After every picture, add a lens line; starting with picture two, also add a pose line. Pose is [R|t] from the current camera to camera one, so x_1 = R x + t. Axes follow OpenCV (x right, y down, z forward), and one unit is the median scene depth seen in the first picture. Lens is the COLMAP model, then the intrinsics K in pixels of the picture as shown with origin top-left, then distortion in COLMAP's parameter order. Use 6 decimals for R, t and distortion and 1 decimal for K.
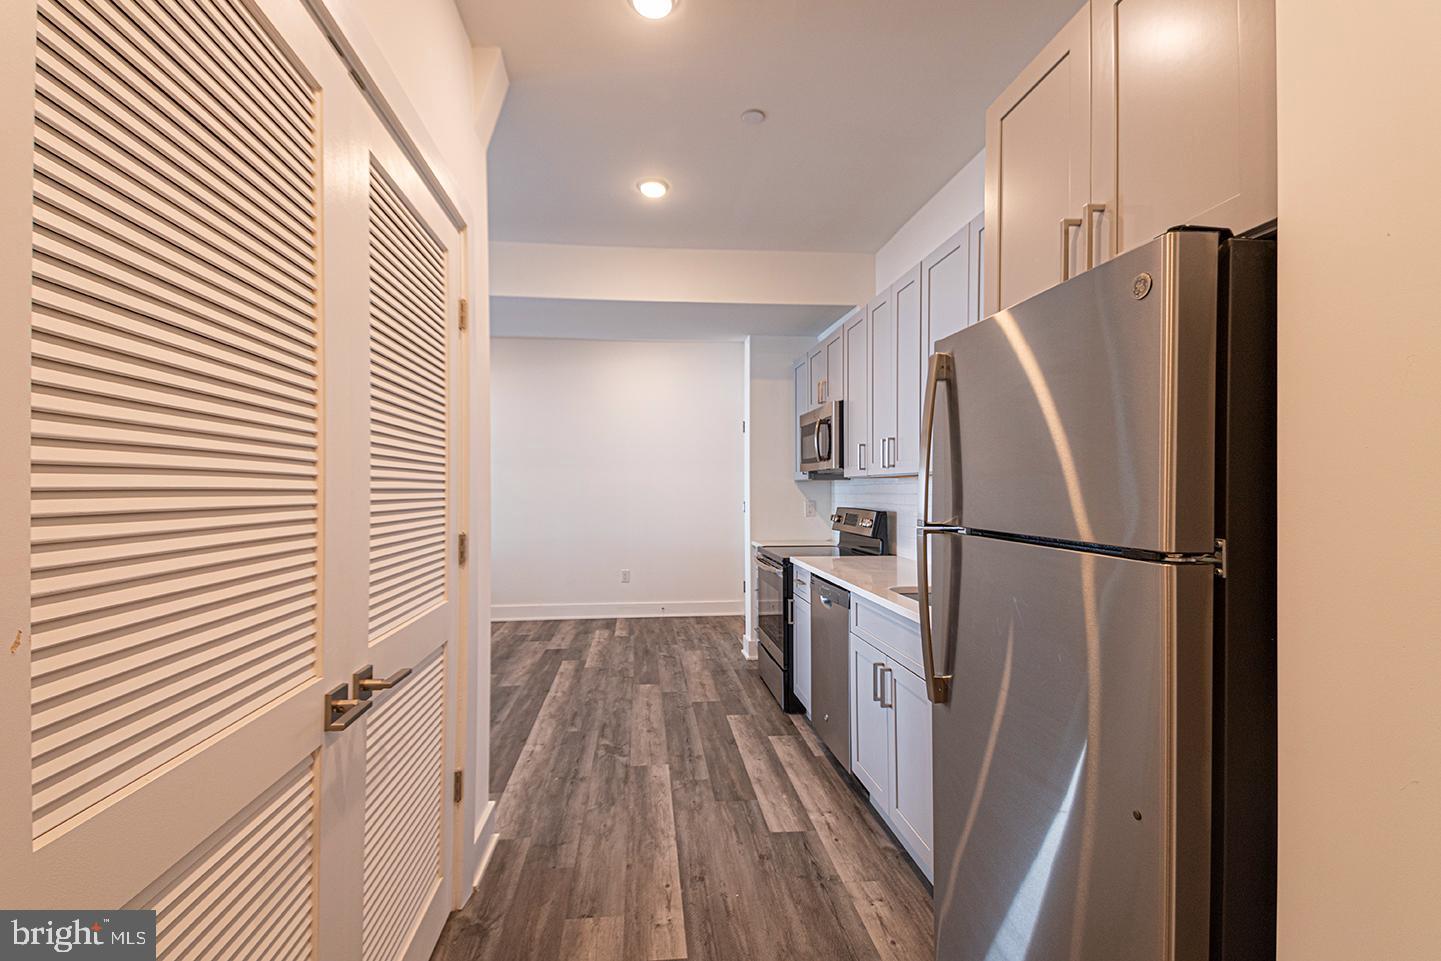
lens RADIAL K [[628.2, 0, 706.3], [0, 628.2, 491.5], [0, 0, 1]] dist [0.028193, 0.000054]
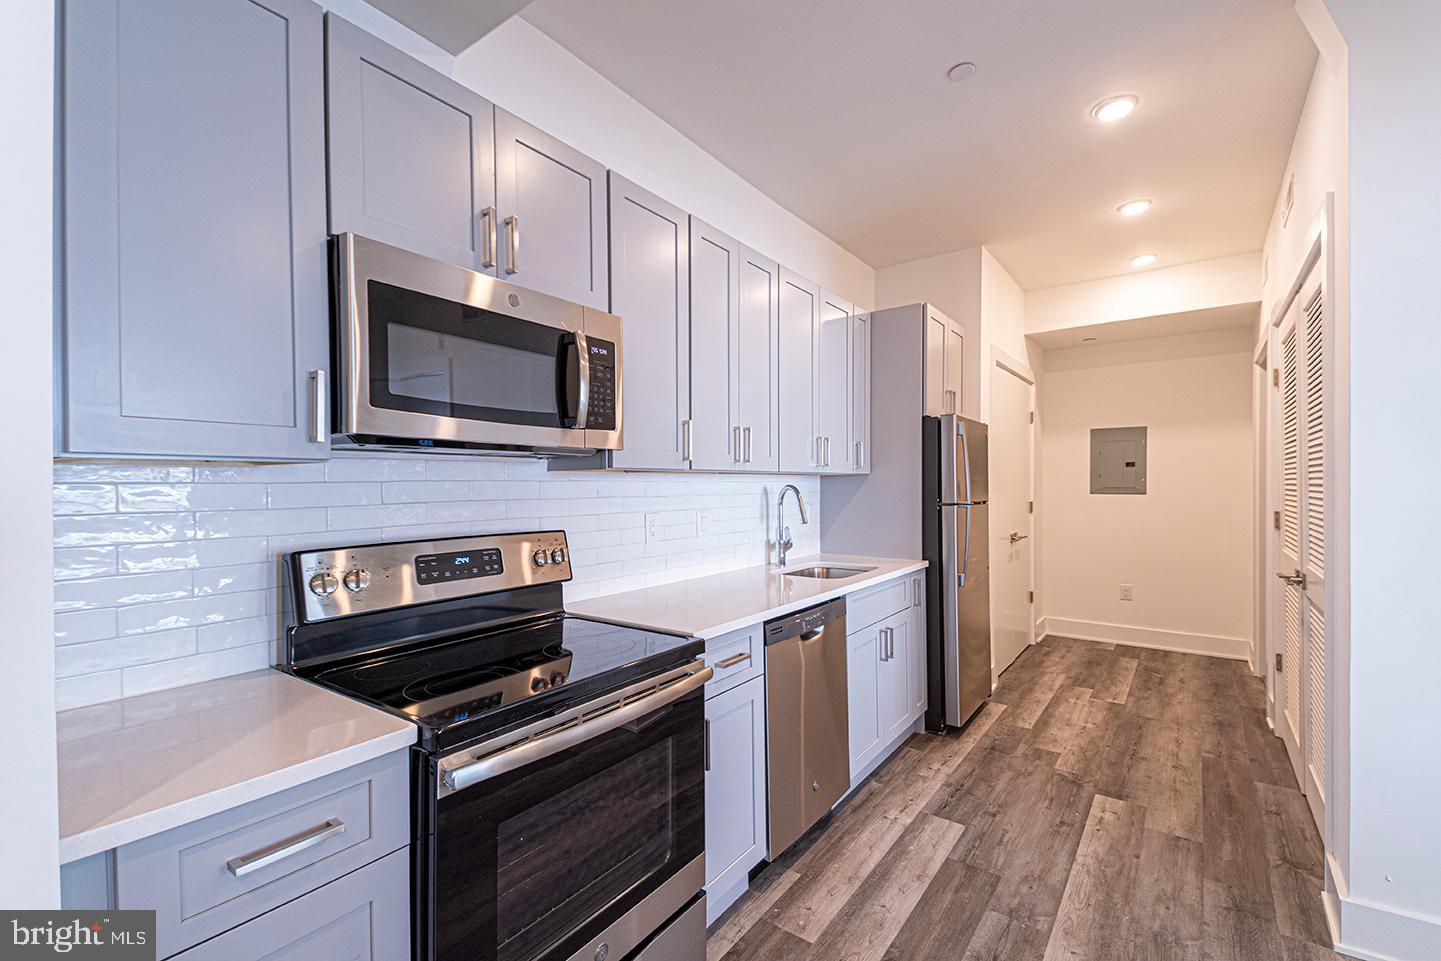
lens RADIAL K [[625.3, 0, 720.6], [0, 625.3, 488.0], [0, 0, 1]] dist [0.084807, -0.049560]
pose [[-0.738035, 0.001608, 0.674761, -0.204281], [0.009432, 0.999924, 0.007934, -0.008649], [-0.674697, 0.012220, -0.737994, 1.364138]]
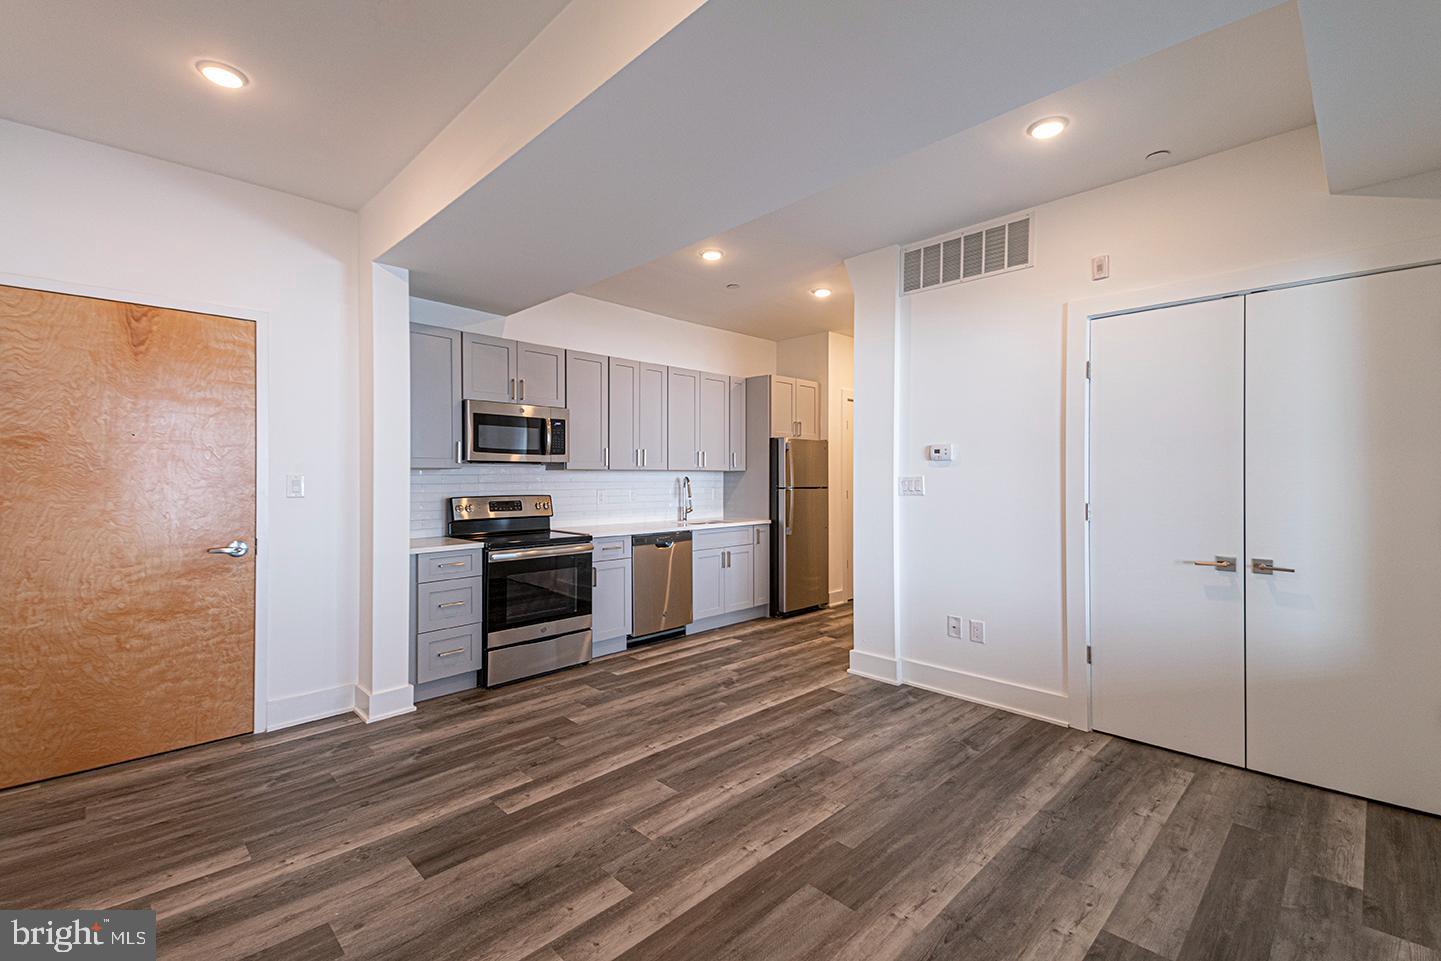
lens RADIAL K [[628.1, 0, 718.9], [0, 628.1, 477.2], [0, 0, 1]] dist [0.085527, -0.045820]
pose [[-0.625371, -0.001020, 0.780327, -1.004450], [0.003847, 0.999983, 0.004390, -0.010574], [-0.780318, 0.005747, -0.625356, 1.607779]]
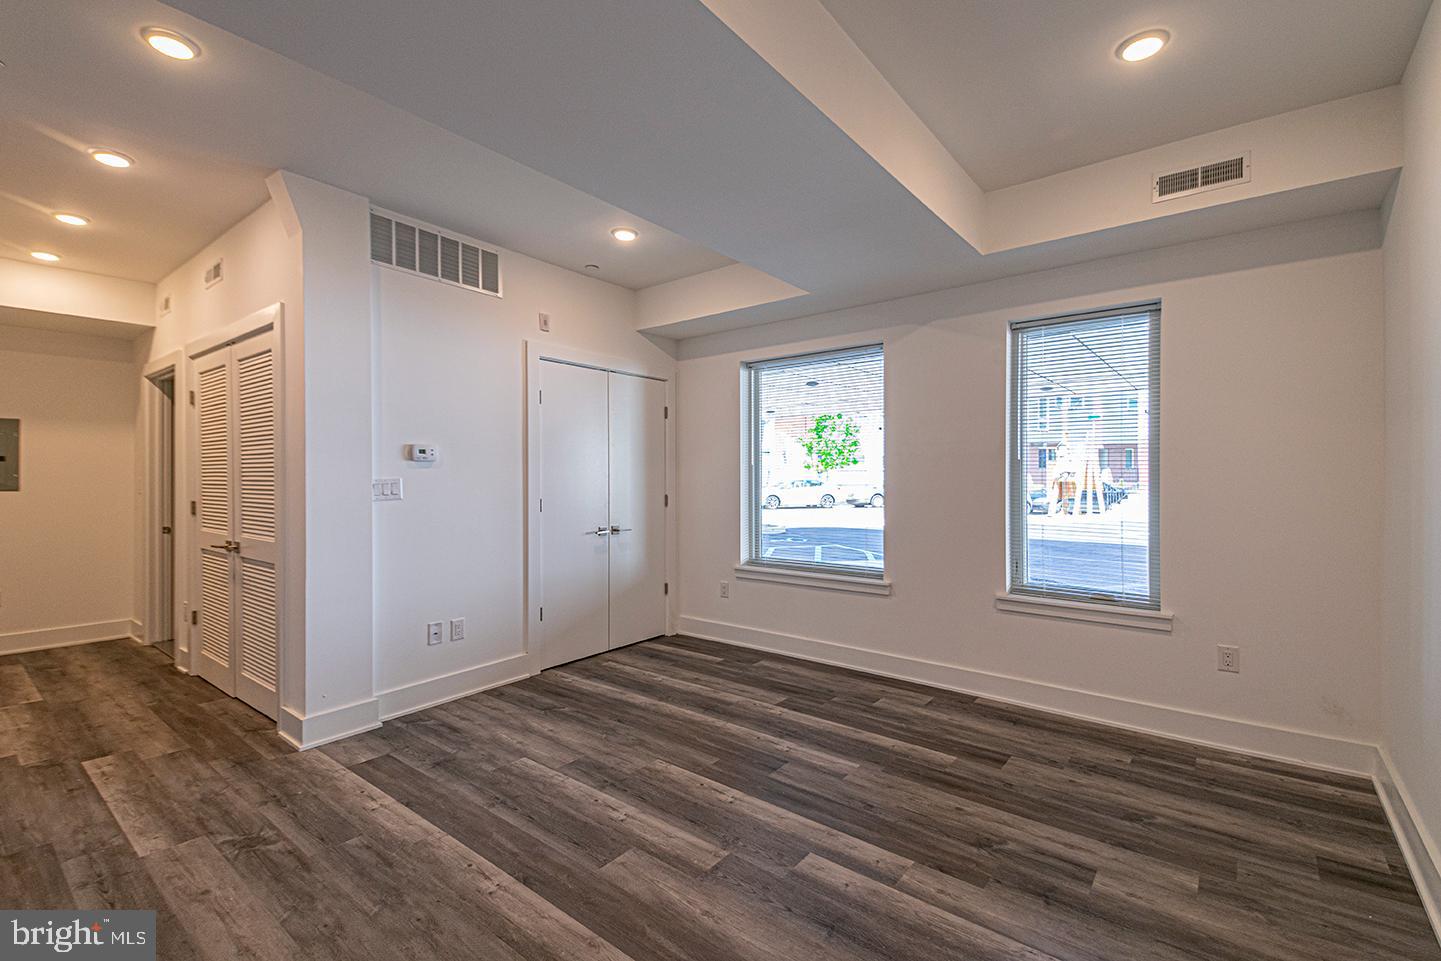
lens RADIAL K [[618.9, 0, 726.9], [0, 618.9, 474.1], [0, 0, 1]] dist [0.071153, -0.033473]
pose [[-0.695739, -0.005956, -0.718270, 0.002930], [-0.003383, 0.999982, -0.005015, -0.008064], [0.718287, -0.001059, -0.695746, 1.685384]]
